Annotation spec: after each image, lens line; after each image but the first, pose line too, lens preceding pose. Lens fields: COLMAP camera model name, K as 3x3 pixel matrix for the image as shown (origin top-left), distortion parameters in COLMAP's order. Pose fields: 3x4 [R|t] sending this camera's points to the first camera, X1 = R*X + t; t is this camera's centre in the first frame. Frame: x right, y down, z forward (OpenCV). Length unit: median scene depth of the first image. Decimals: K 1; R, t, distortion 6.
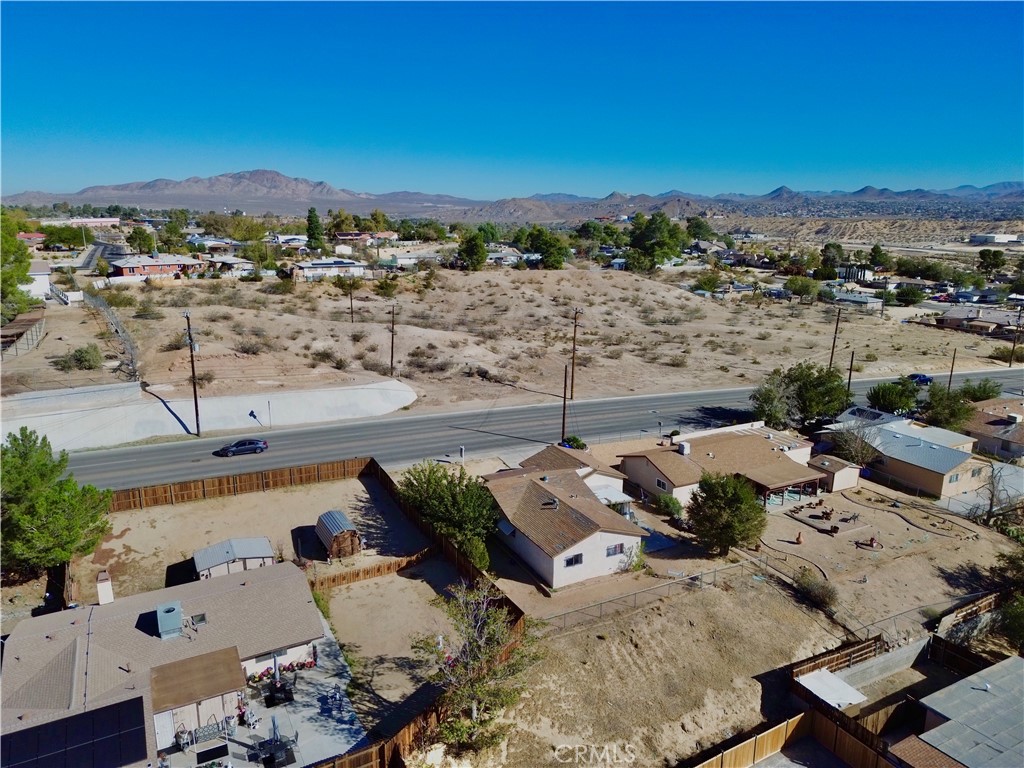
lens RADIAL K [[717.4, 0, 512.0], [0, 717.4, 384.0], [0, 0, 1]] dist [0.073183, -0.068434]
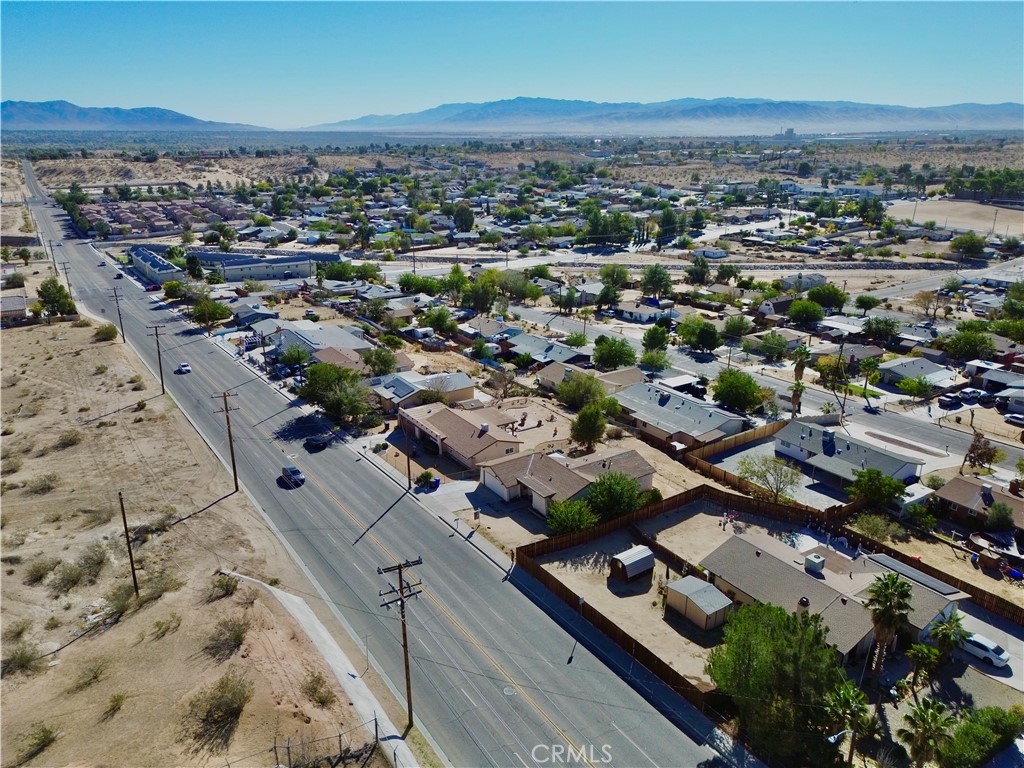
lens RADIAL K [[717.4, 0, 512.0], [0, 717.4, 384.0], [0, 0, 1]] dist [0.073183, -0.068434]
pose [[-0.111066, -0.328625, 0.937907, -0.909867], [0.235453, 0.908176, 0.346090, -0.397638], [-0.965519, 0.259271, -0.023492, 0.801012]]
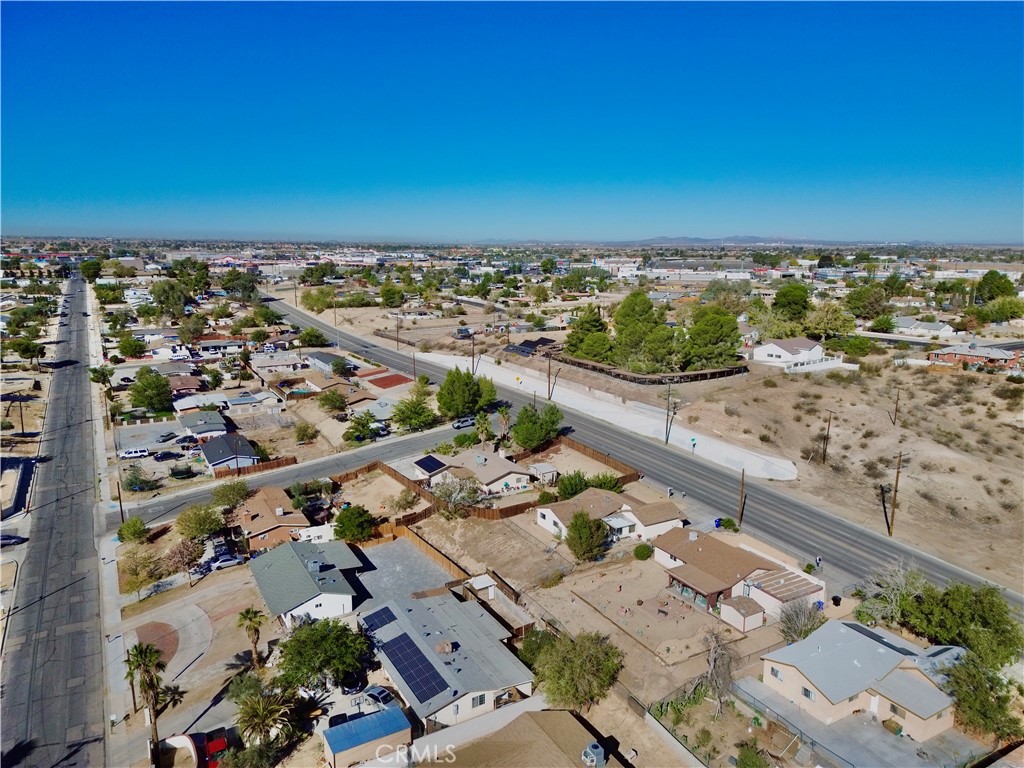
lens RADIAL K [[717.4, 0, 512.0], [0, 717.4, 384.0], [0, 0, 1]] dist [0.073183, -0.068434]
pose [[0.040994, 0.192798, -0.980382, 1.288138], [-0.240972, 0.954151, 0.177564, -0.298519], [0.969666, 0.228965, 0.085573, 0.391915]]
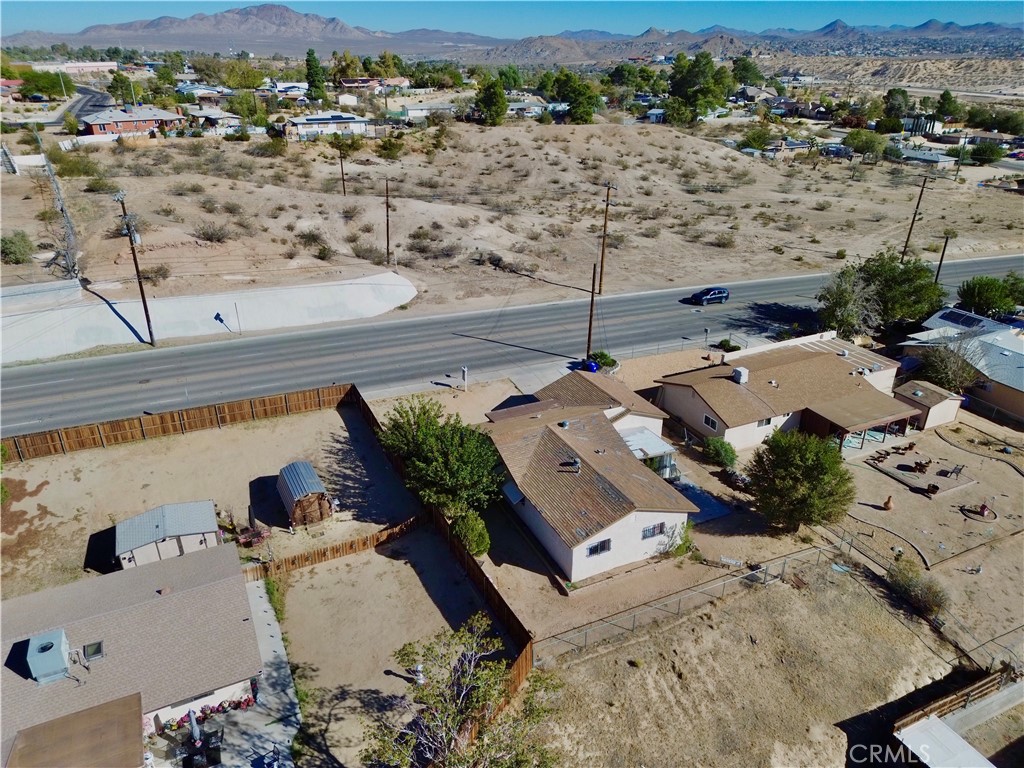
lens RADIAL K [[717.4, 0, 512.0], [0, 717.4, 384.0], [0, 0, 1]] dist [0.073183, -0.068434]
pose [[0.999422, 0.010016, -0.032489, 0.009909], [-0.003553, 0.981157, 0.193180, -0.045983], [0.033812, -0.192953, 0.980625, 0.171130]]
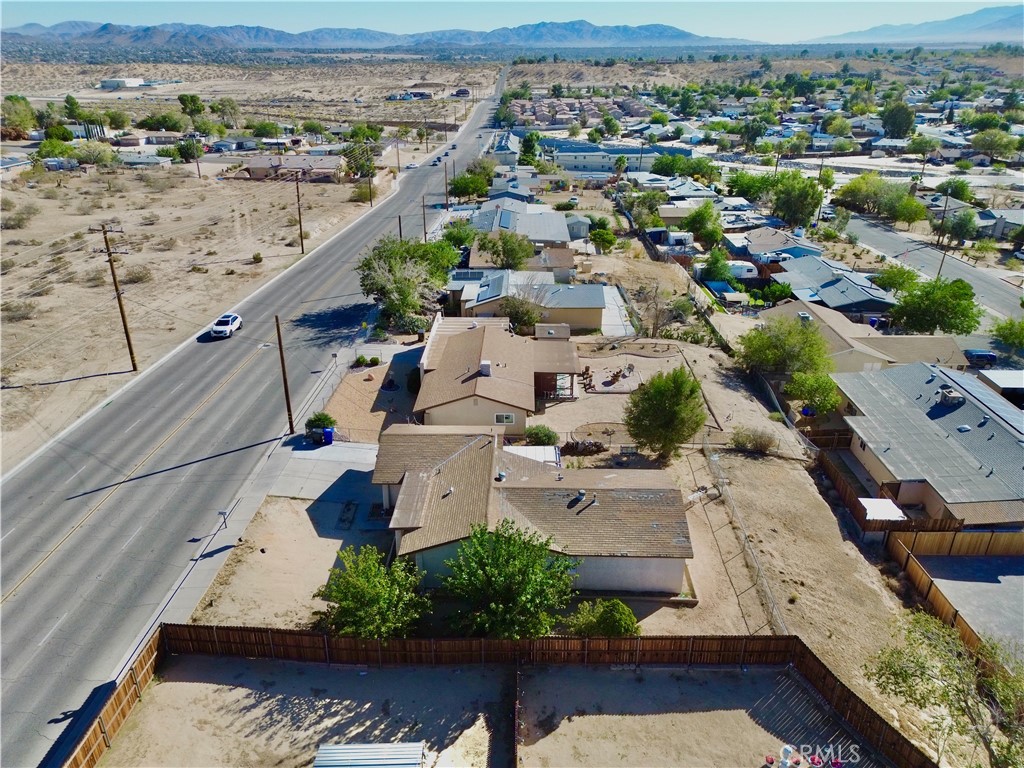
lens RADIAL K [[717.4, 0, 512.0], [0, 717.4, 384.0], [0, 0, 1]] dist [0.073183, -0.068434]
pose [[0.477832, -0.371987, 0.795803, -0.332898], [0.213802, 0.927922, 0.305369, -0.112997], [-0.852036, 0.024229, 0.522923, 0.460776]]
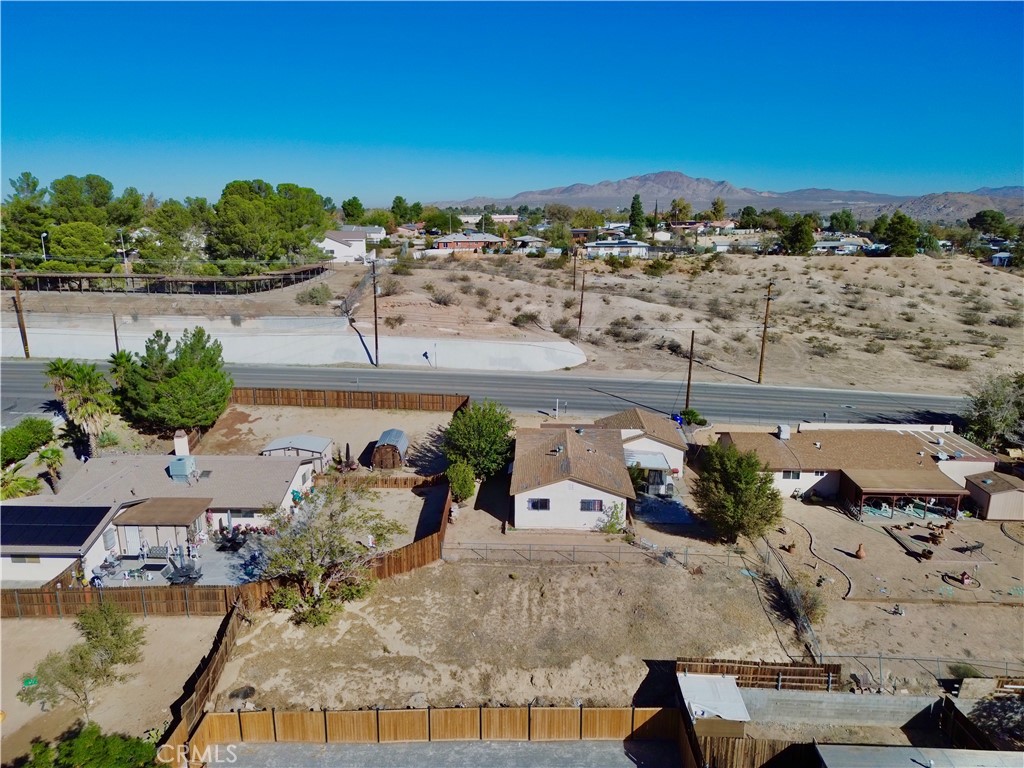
lens RADIAL K [[717.4, 0, 512.0], [0, 717.4, 384.0], [0, 0, 1]] dist [0.073183, -0.068434]
pose [[0.865421, 0.115184, -0.487626, 0.309989], [-0.115196, 0.992887, 0.030089, 0.037335], [0.487624, 0.030133, 0.872534, 0.087255]]
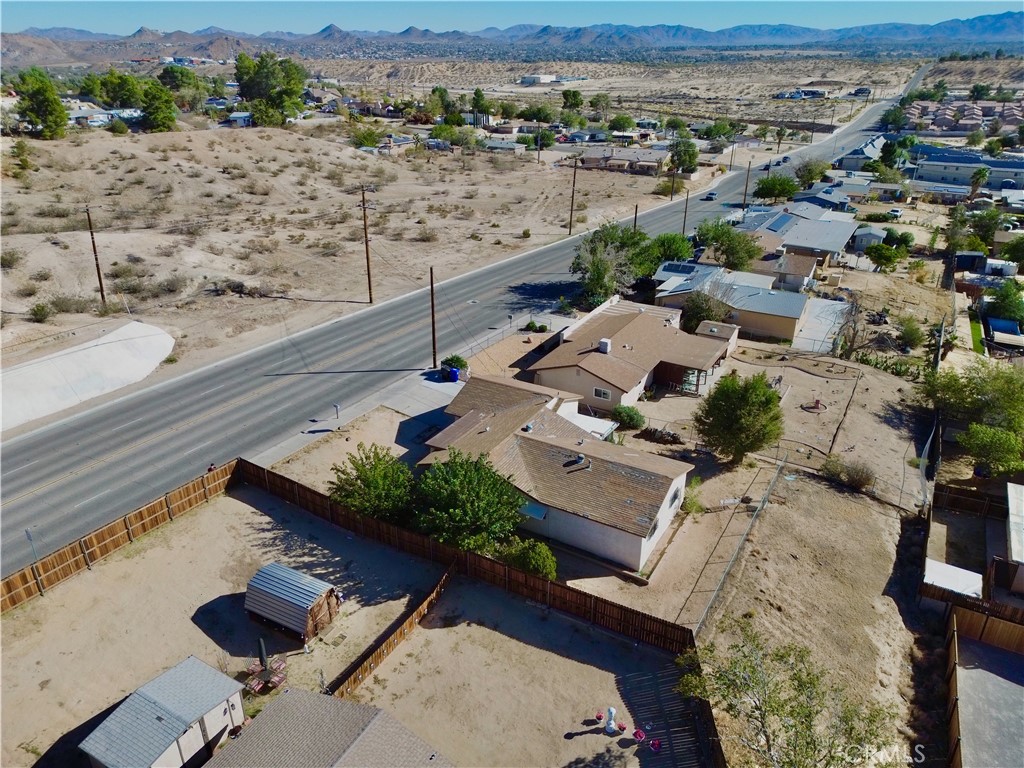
lens RADIAL K [[717.4, 0, 512.0], [0, 717.4, 384.0], [0, 0, 1]] dist [0.073183, -0.068434]
pose [[0.843738, -0.230098, 0.484935, -0.237902], [0.132913, 0.964882, 0.226575, -0.064270], [-0.520040, -0.126715, 0.844691, 0.270320]]
